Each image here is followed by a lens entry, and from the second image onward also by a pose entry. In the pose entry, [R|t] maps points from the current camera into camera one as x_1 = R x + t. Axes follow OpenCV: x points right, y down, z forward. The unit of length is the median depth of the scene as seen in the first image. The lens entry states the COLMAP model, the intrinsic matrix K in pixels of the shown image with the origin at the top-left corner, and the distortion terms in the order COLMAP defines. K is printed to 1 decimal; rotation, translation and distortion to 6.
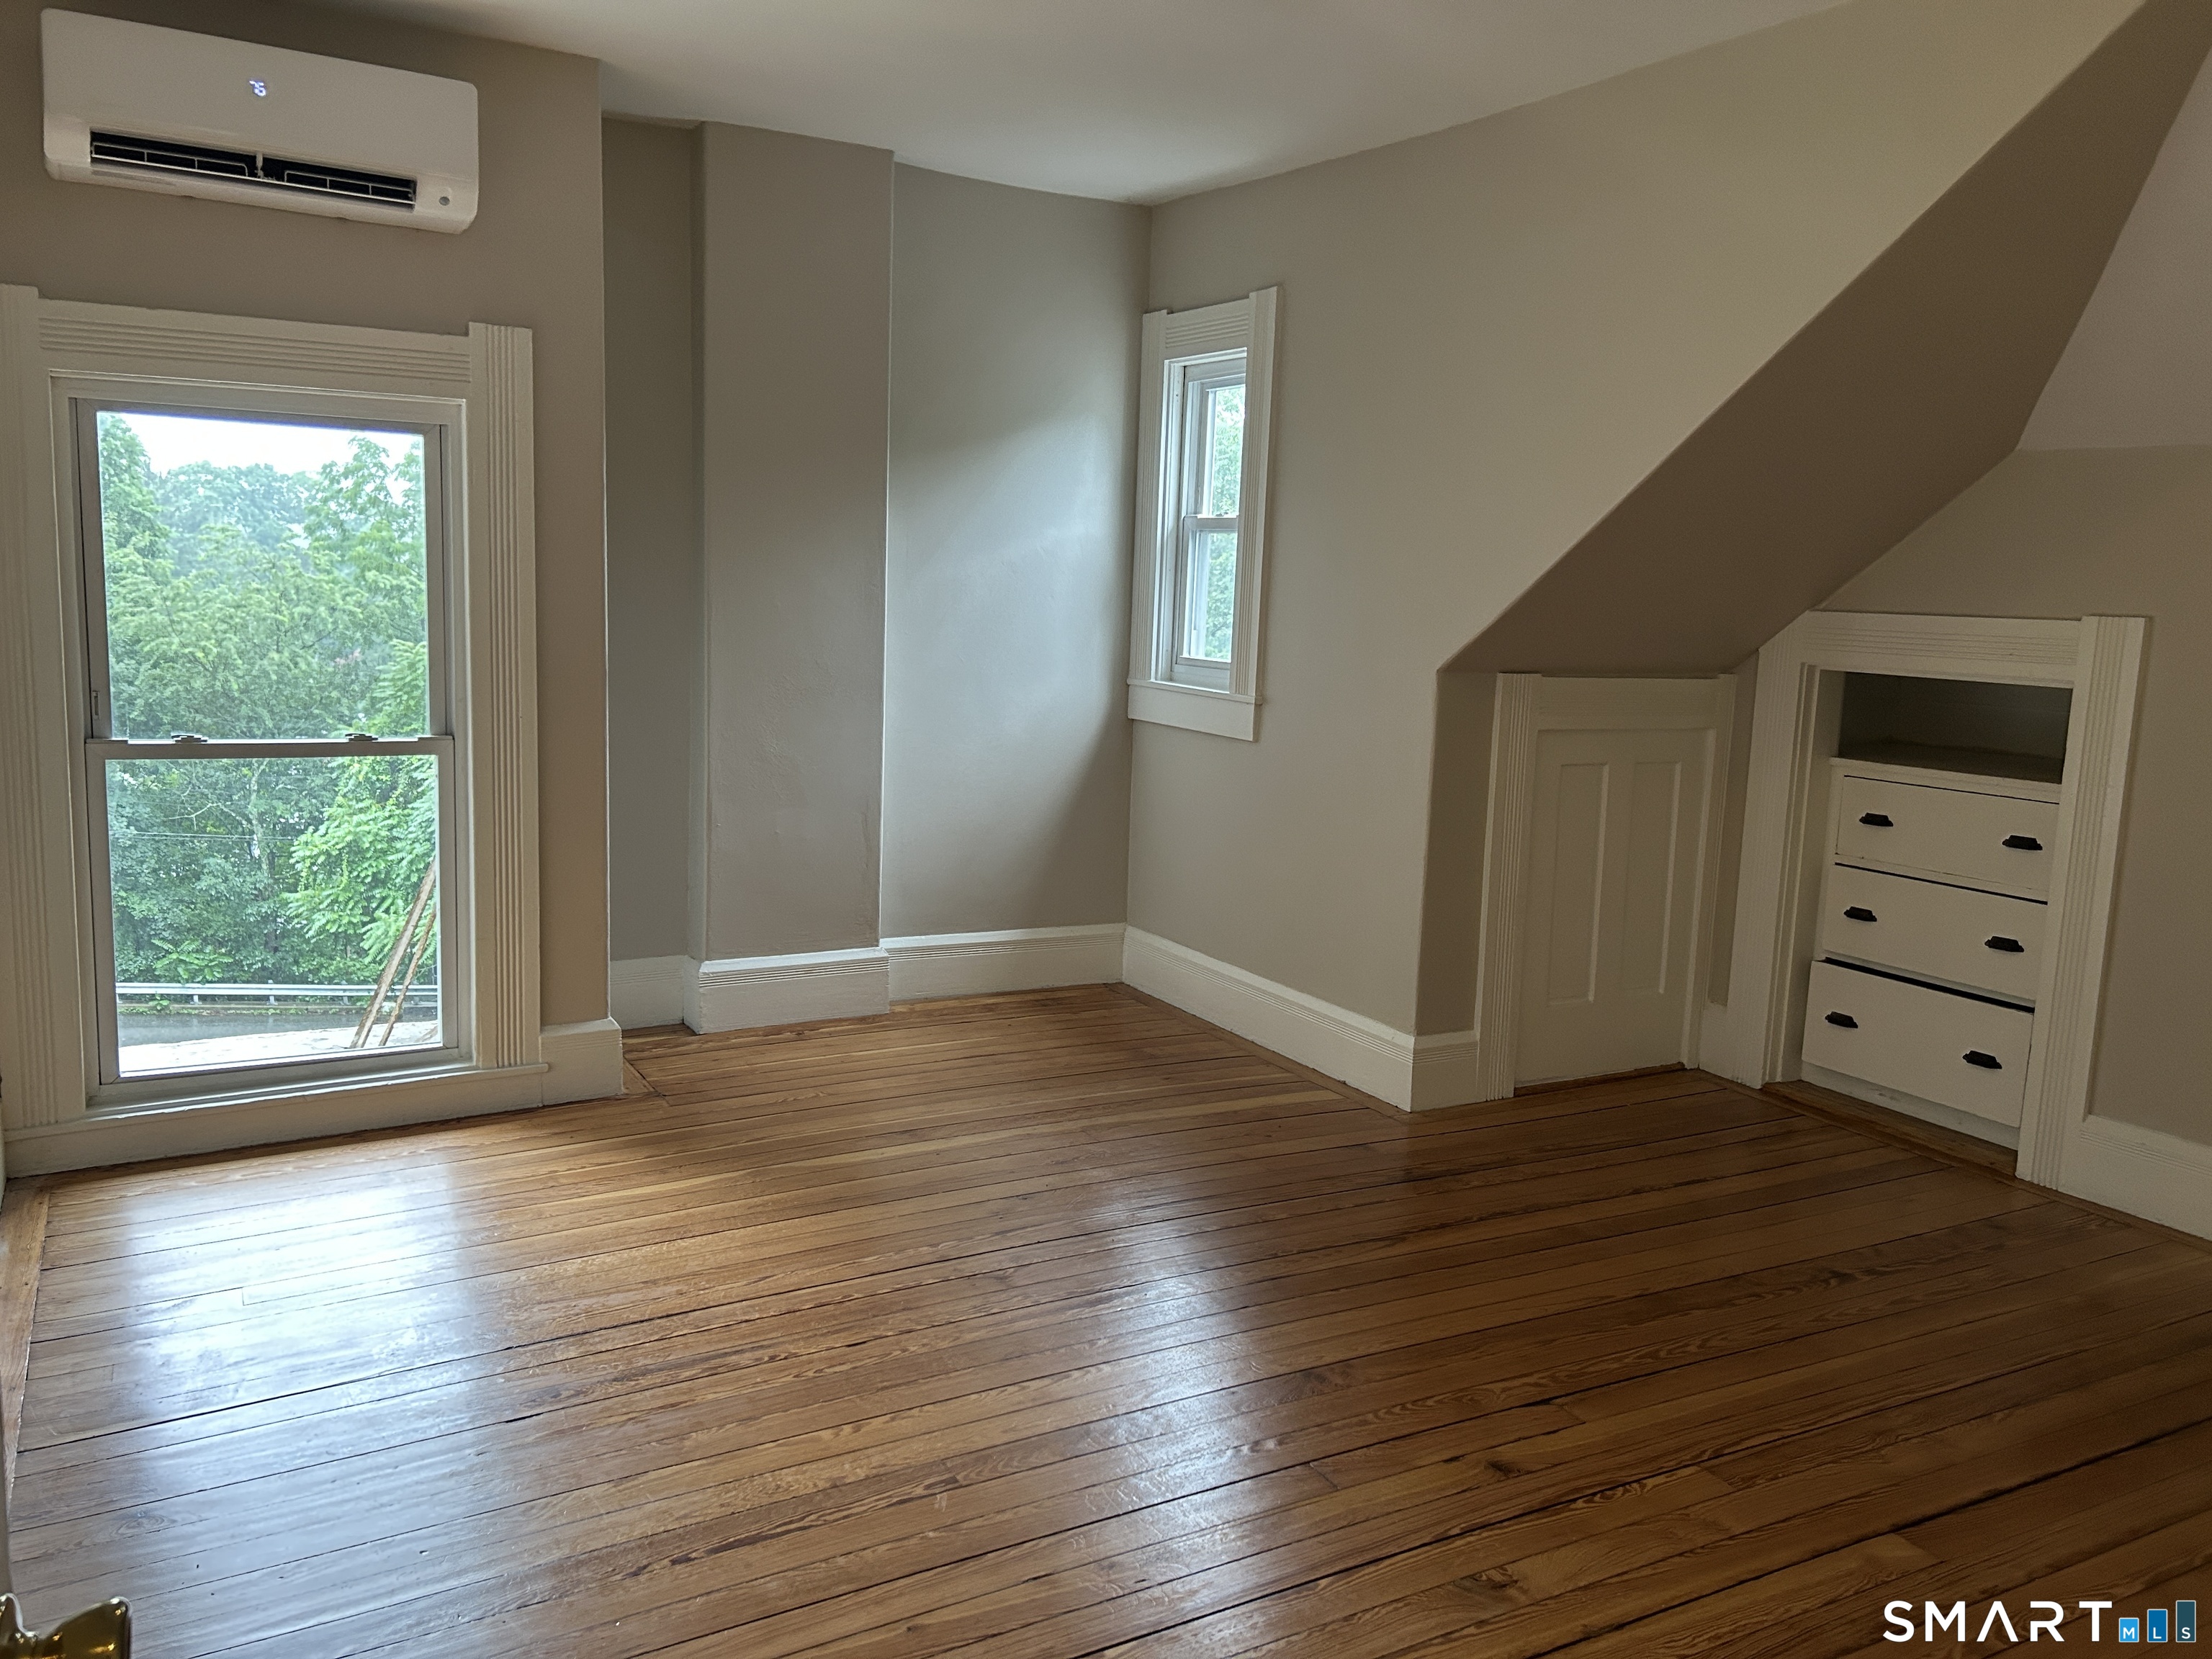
lens RADIAL K [[1668.4, 0, 1096.6], [0, 1668.4, 821.6], [0, 0, 1]] dist [0.114496, -0.001452]
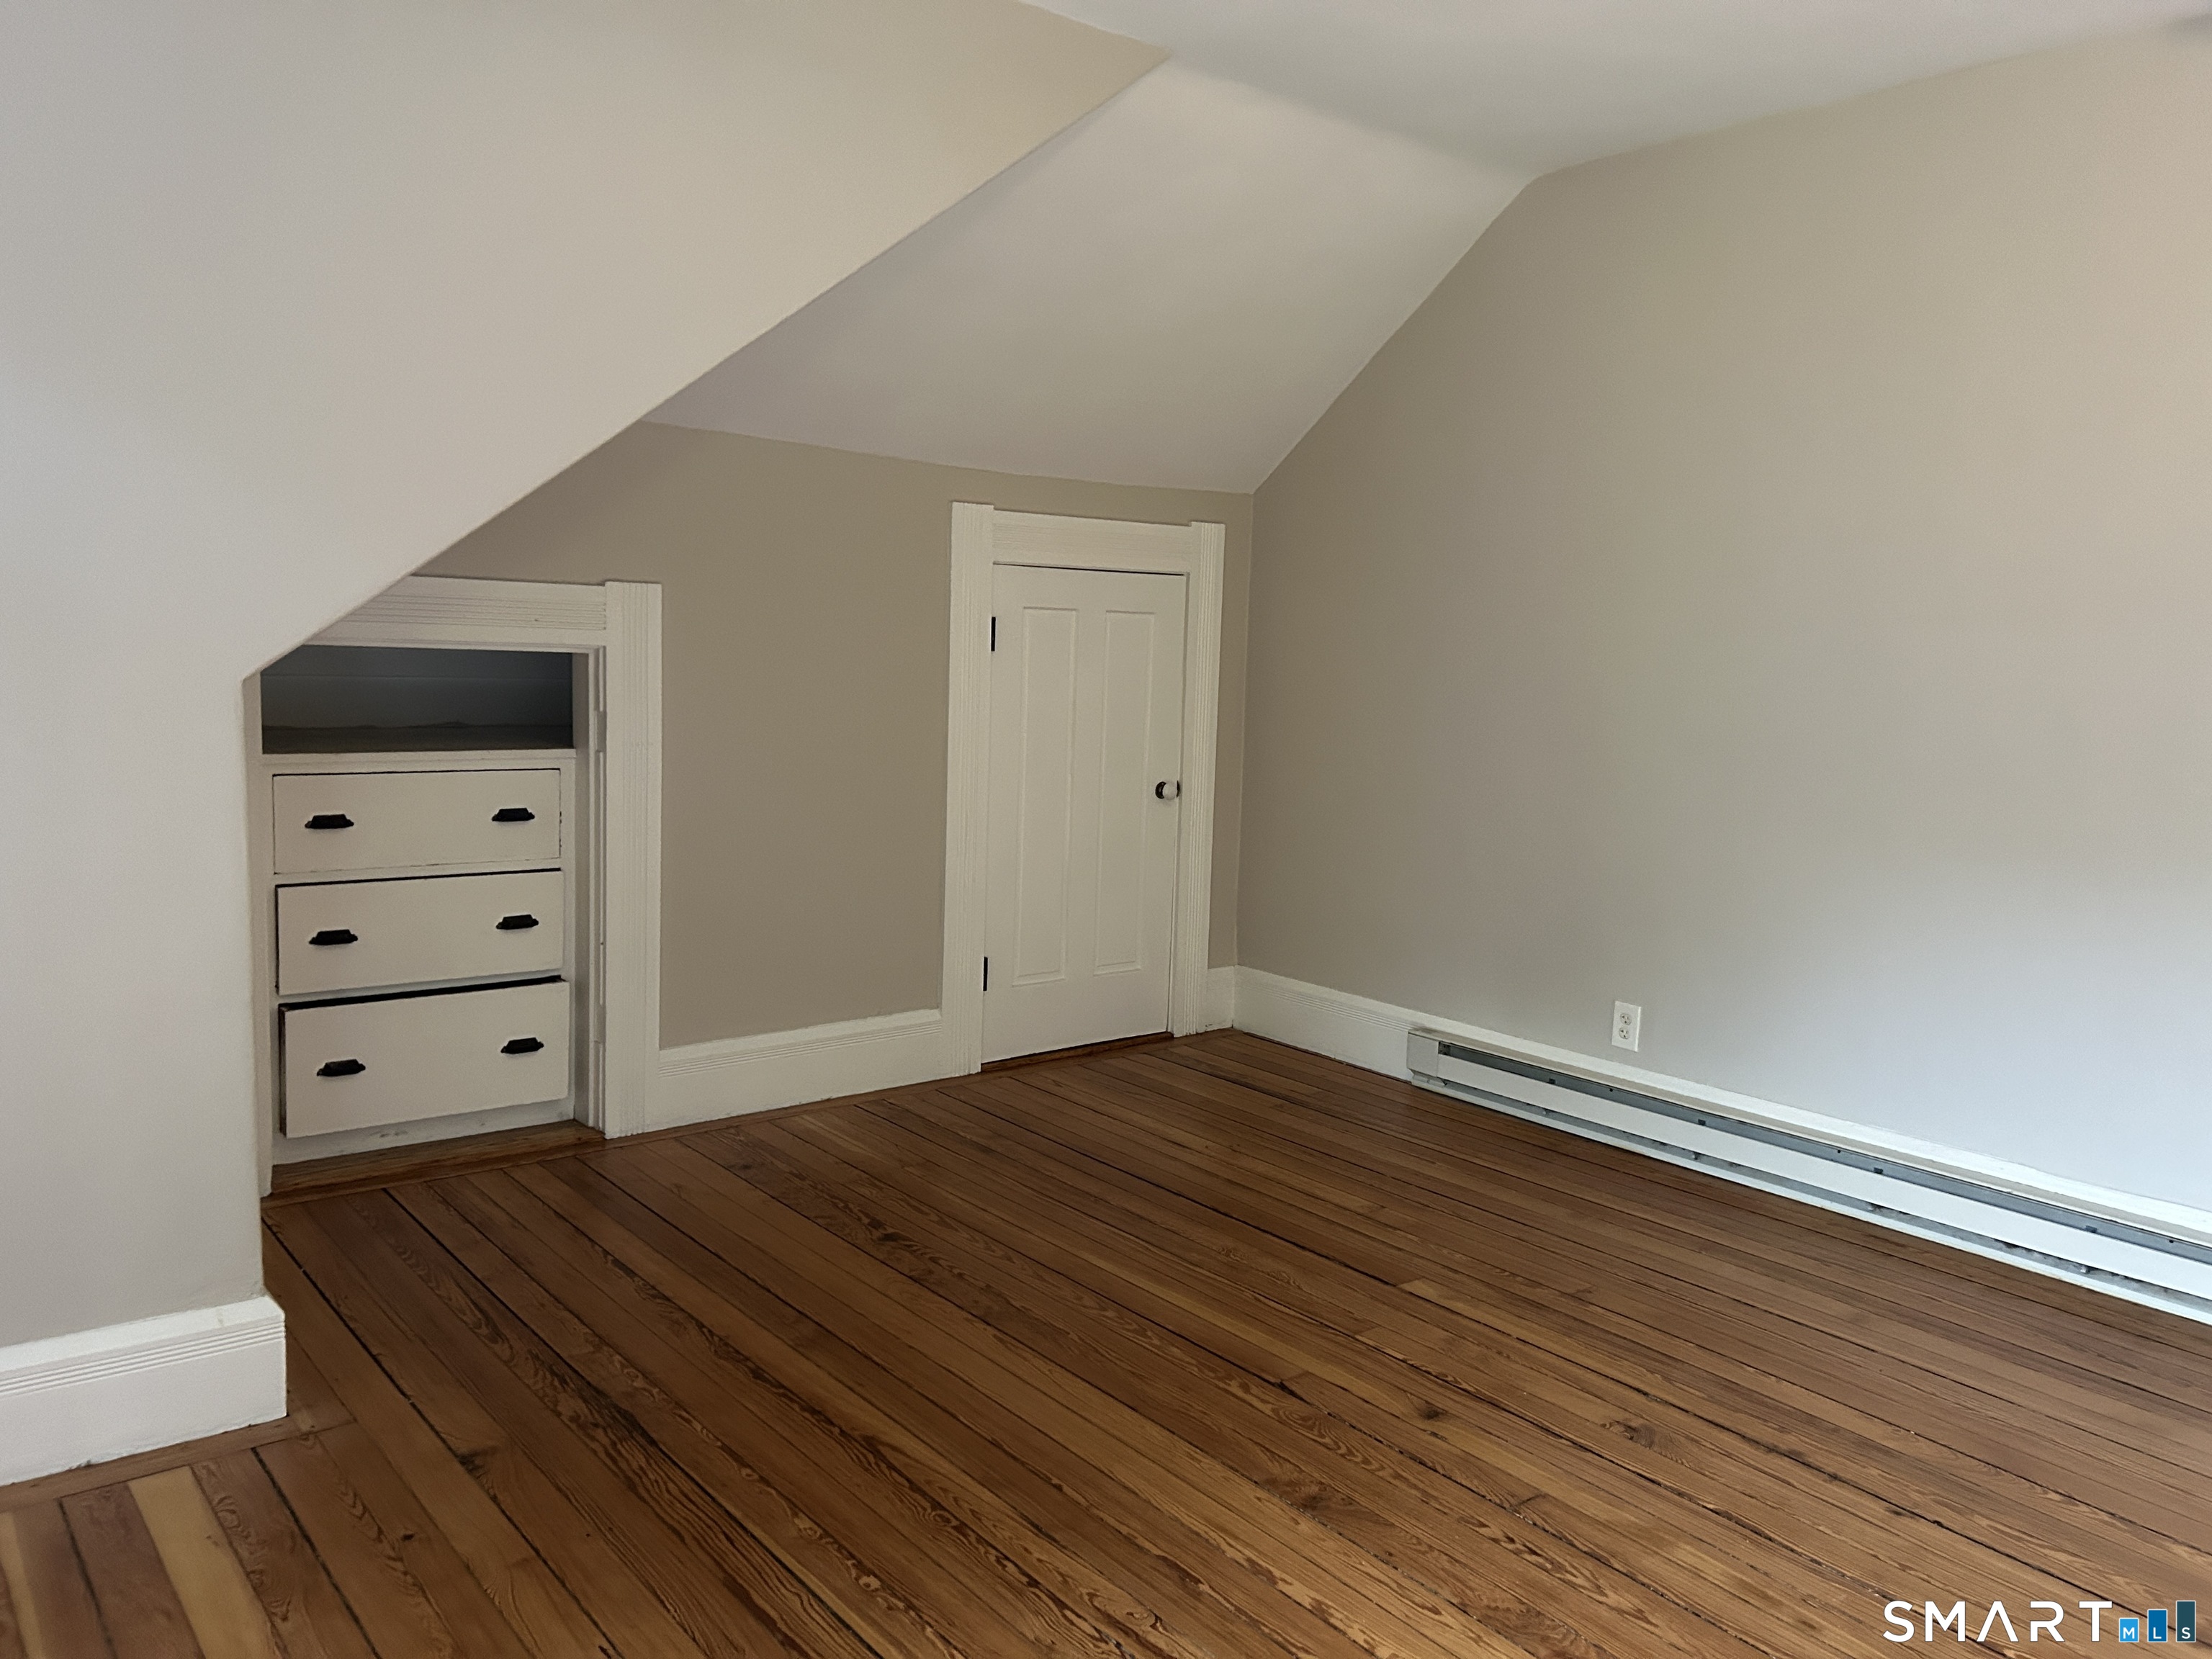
lens RADIAL K [[1697.8, 0, 1117.6], [0, 1697.8, 830.7], [0, 0, 1]] dist [0.027116, -0.002795]
pose [[-0.161911, -0.166625, 0.972636, -0.479576], [0.094820, 0.978454, 0.183406, -0.131738], [-0.982239, 0.121920, -0.142623, 0.875986]]
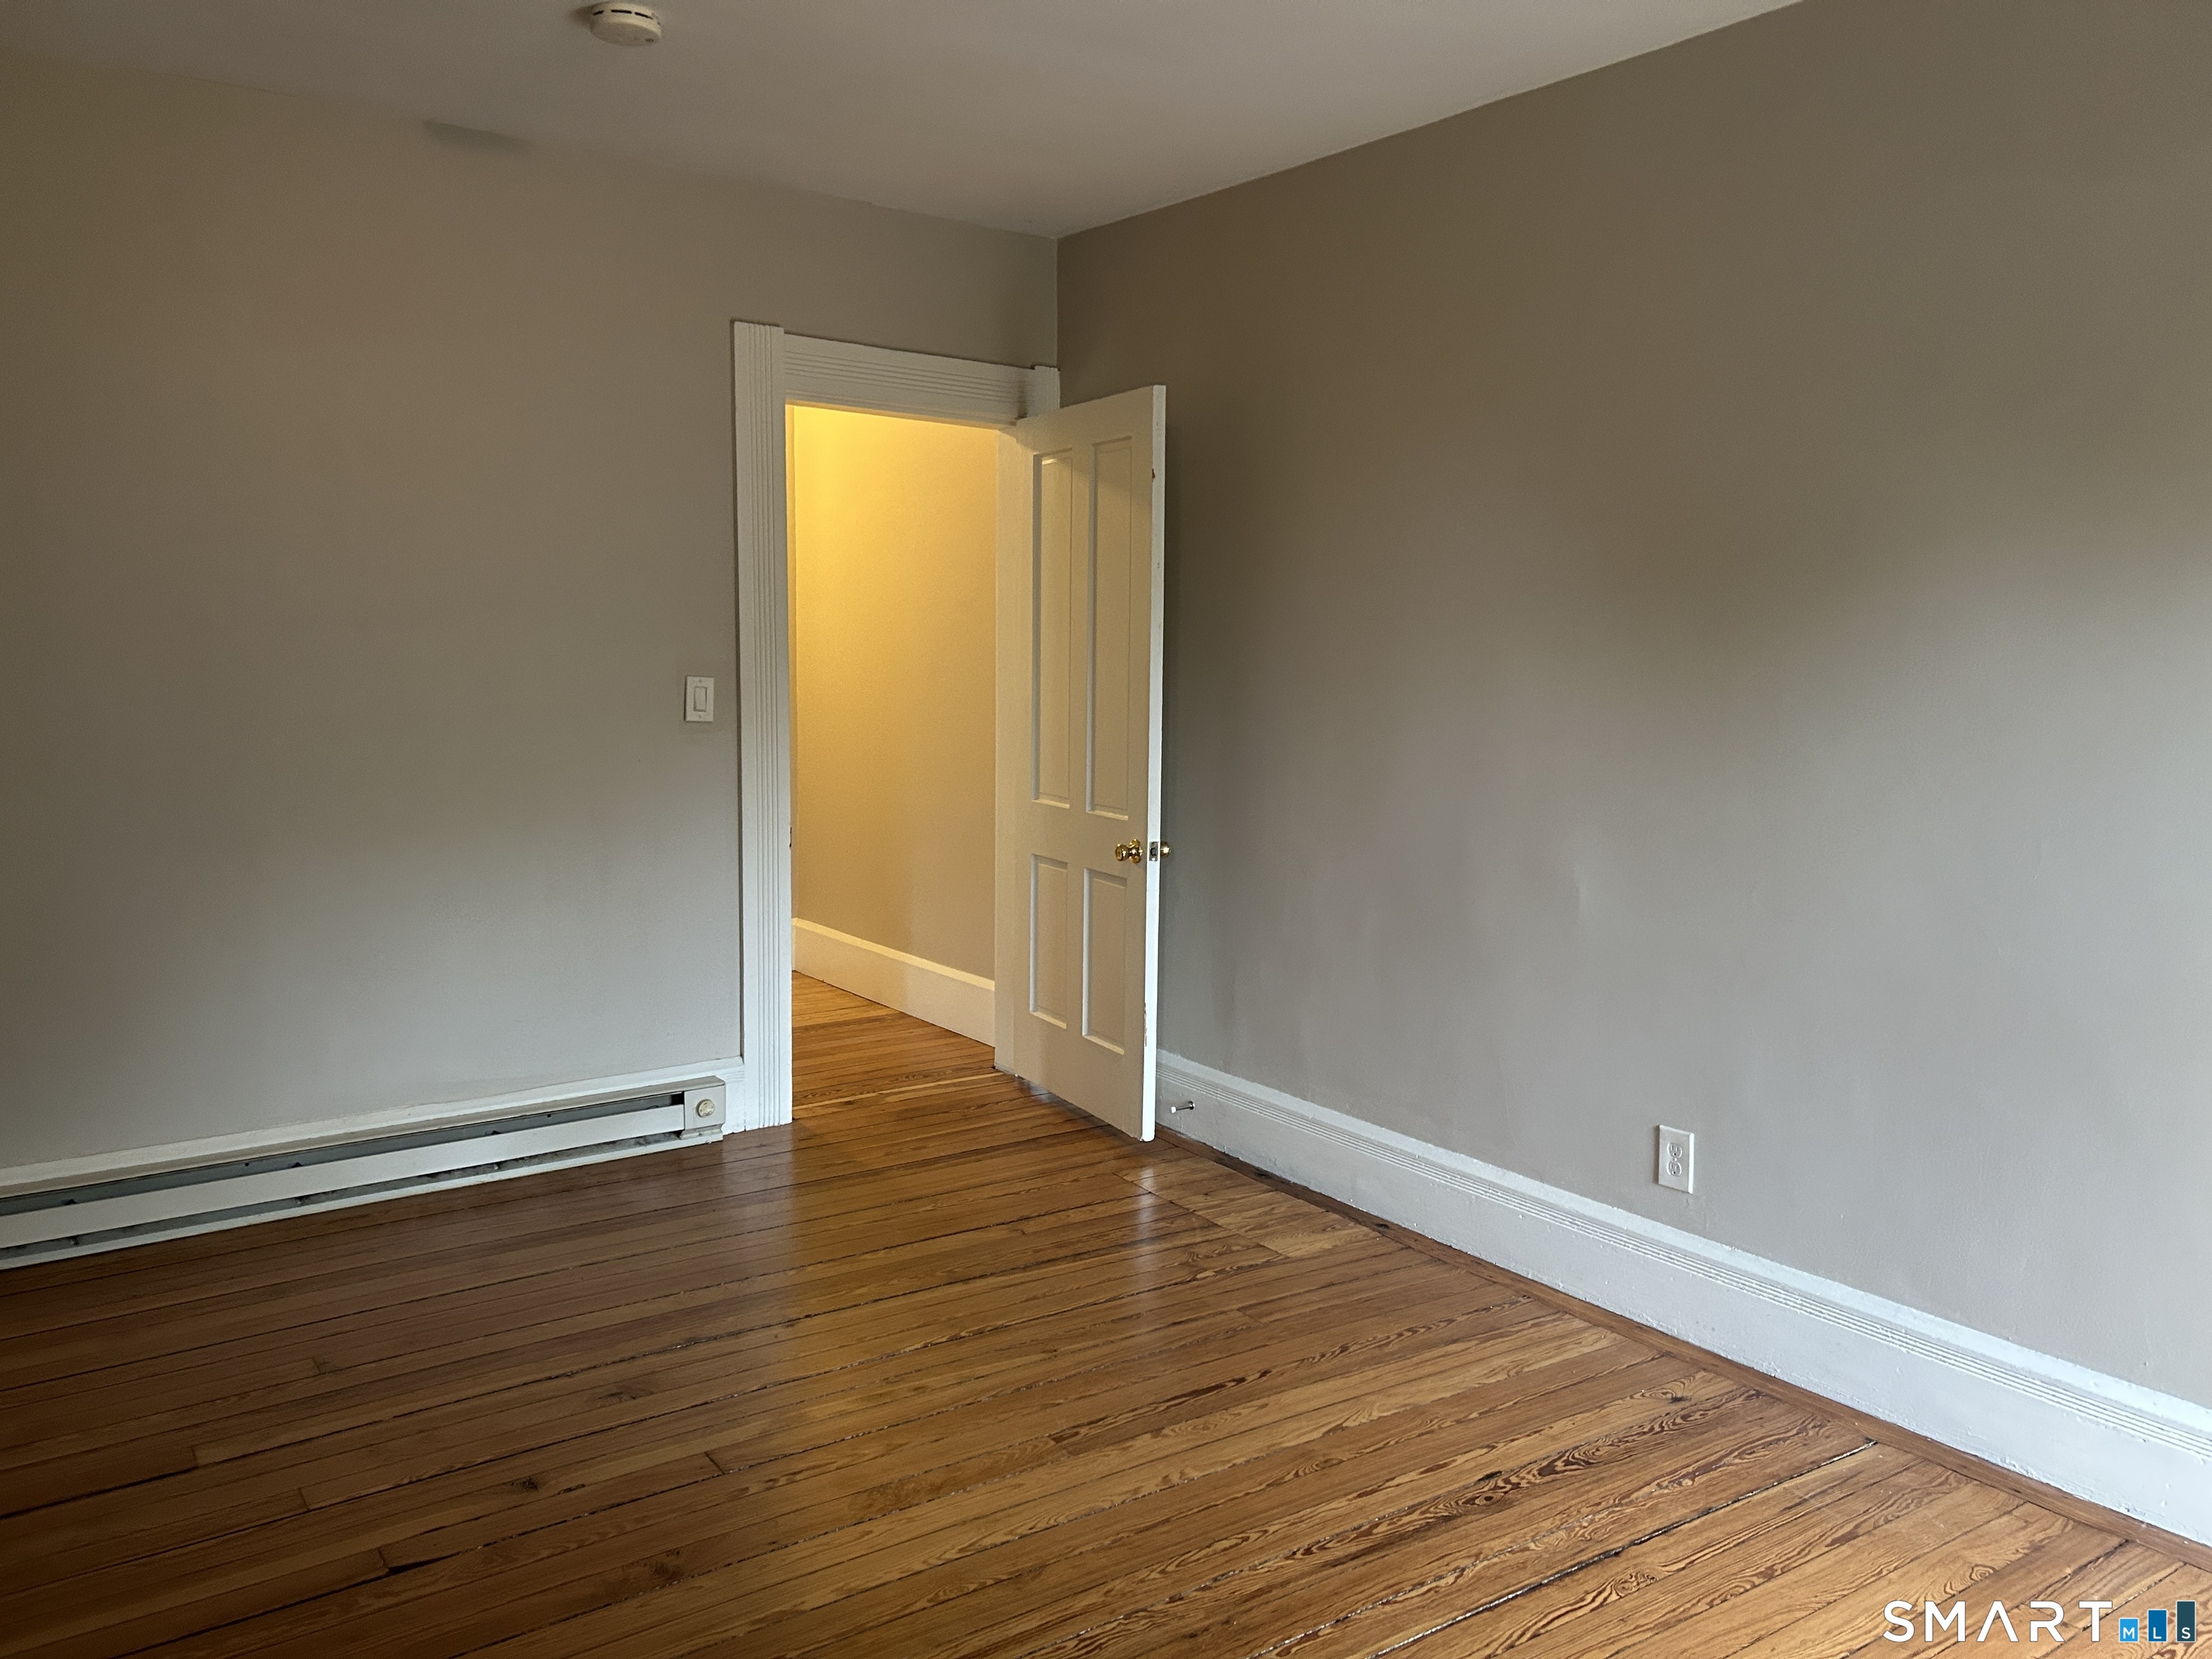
lens RADIAL K [[1697.8, 0, 1117.6], [0, 1697.8, 830.7], [0, 0, 1]] dist [0.027116, -0.002795]
pose [[-0.991357, -0.038640, -0.125376, 0.021152], [-0.067856, 0.968908, 0.237936, -0.178423], [0.112284, 0.244387, -0.963155, 1.294716]]
